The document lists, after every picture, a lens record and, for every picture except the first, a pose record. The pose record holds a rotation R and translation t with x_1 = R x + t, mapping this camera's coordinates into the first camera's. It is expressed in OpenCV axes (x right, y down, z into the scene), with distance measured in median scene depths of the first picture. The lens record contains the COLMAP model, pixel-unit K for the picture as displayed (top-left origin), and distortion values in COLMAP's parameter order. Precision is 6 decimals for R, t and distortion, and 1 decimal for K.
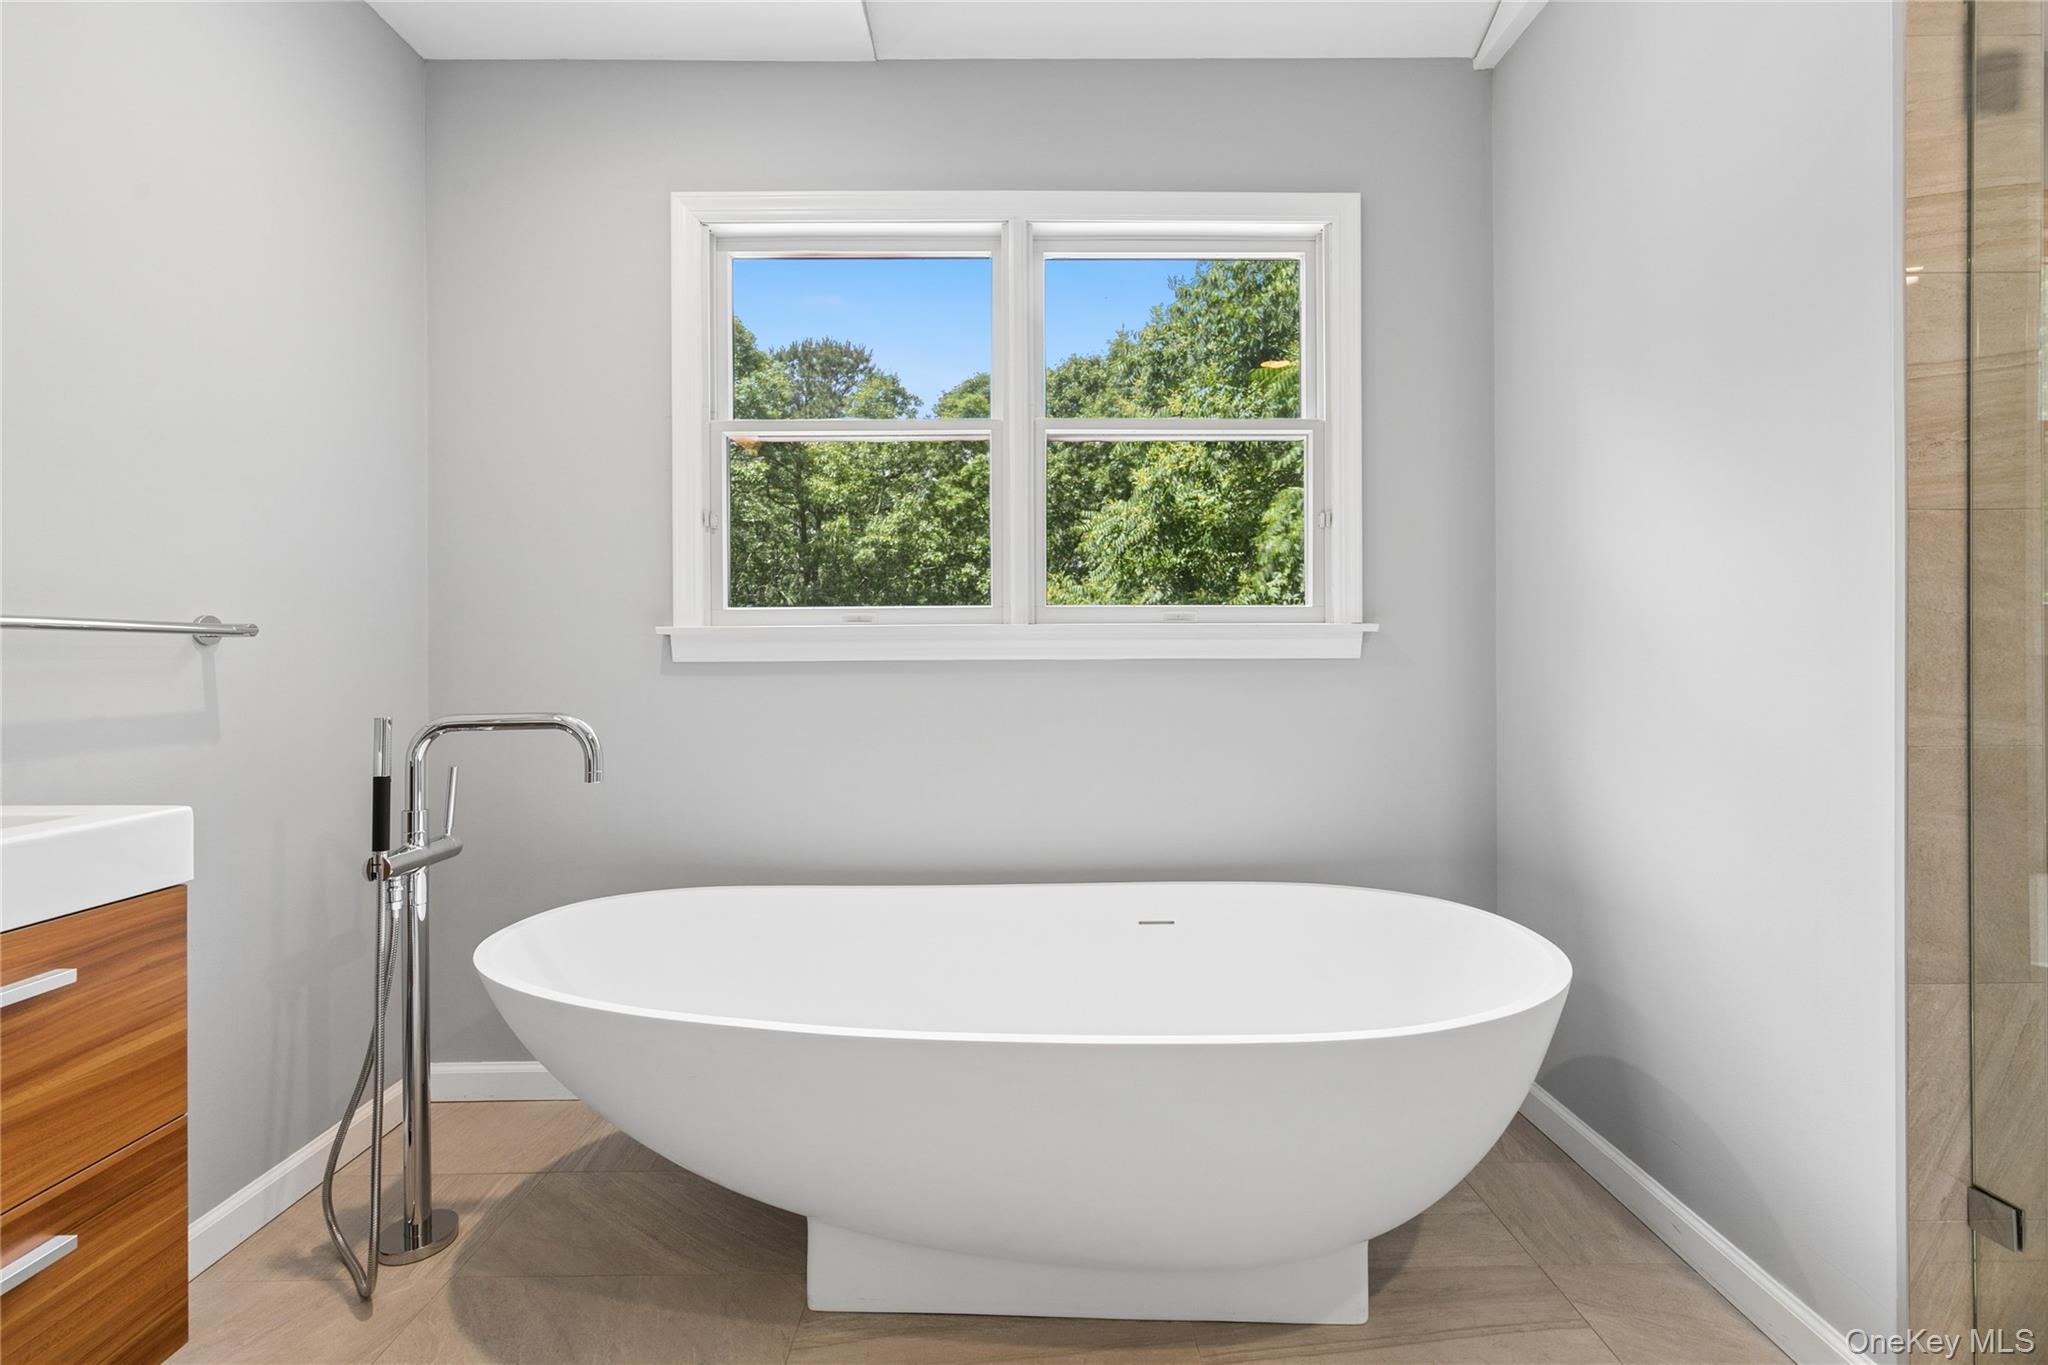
lens RADIAL K [[888.0, 0, 1021.2], [0, 888.0, 665.6], [0, 0, 1]] dist [-0.001841, 0.000143]
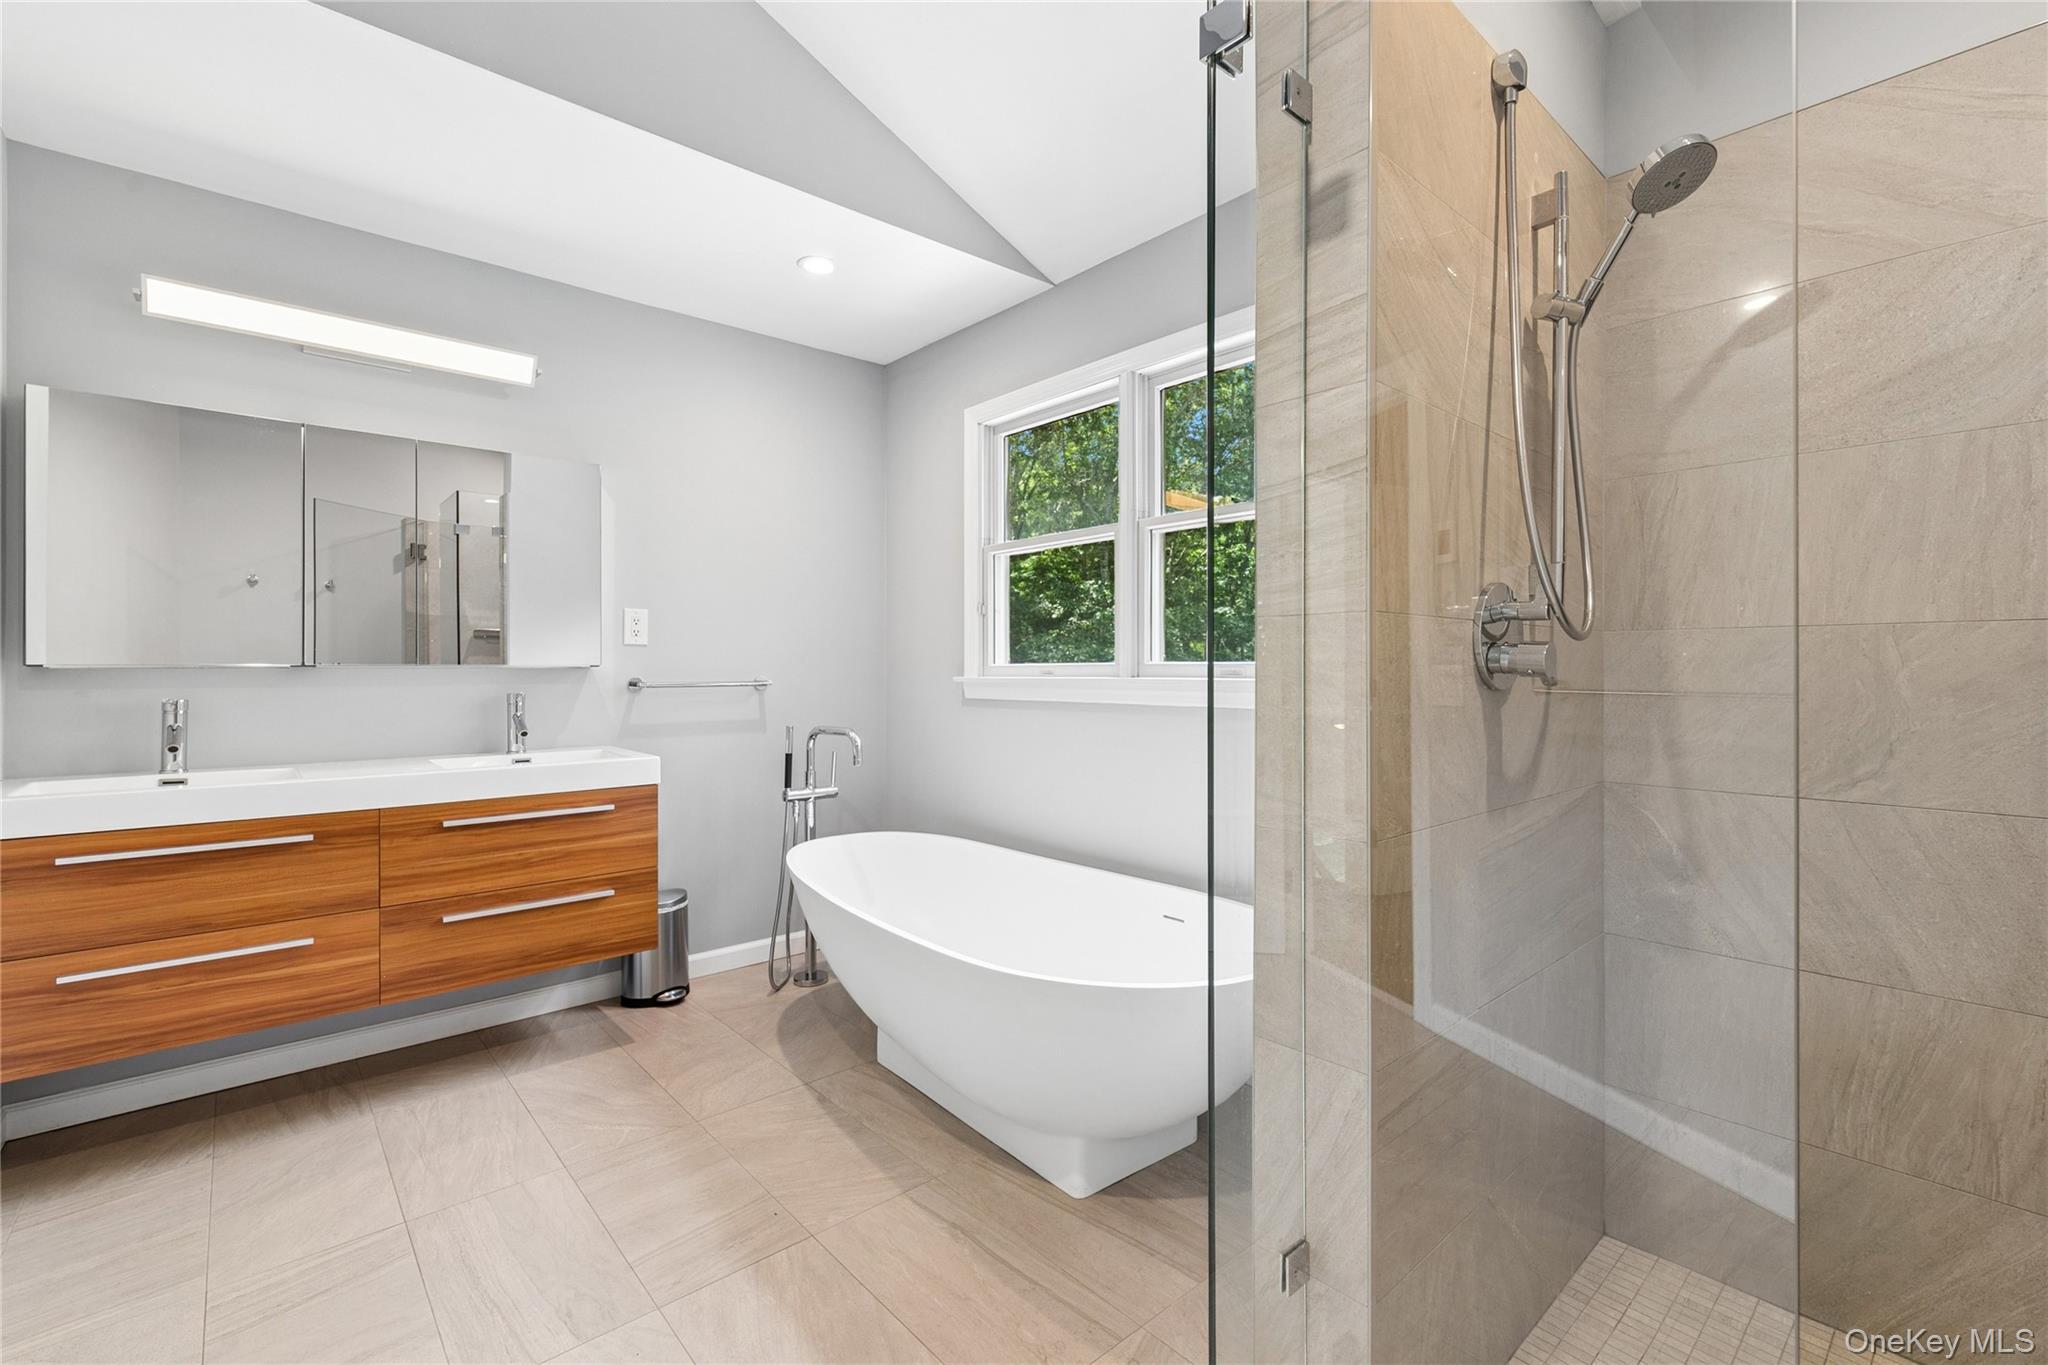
lens RADIAL K [[888.0, 0, 1018.2], [0, 888.0, 675.8], [0, 0, 1]] dist [-0.001841, 0.000143]
pose [[0.653088, 0.009227, -0.757225, 1.530315], [-0.005426, 0.999957, 0.007504, -0.099442], [0.757262, -0.000792, 0.653110, 0.023870]]
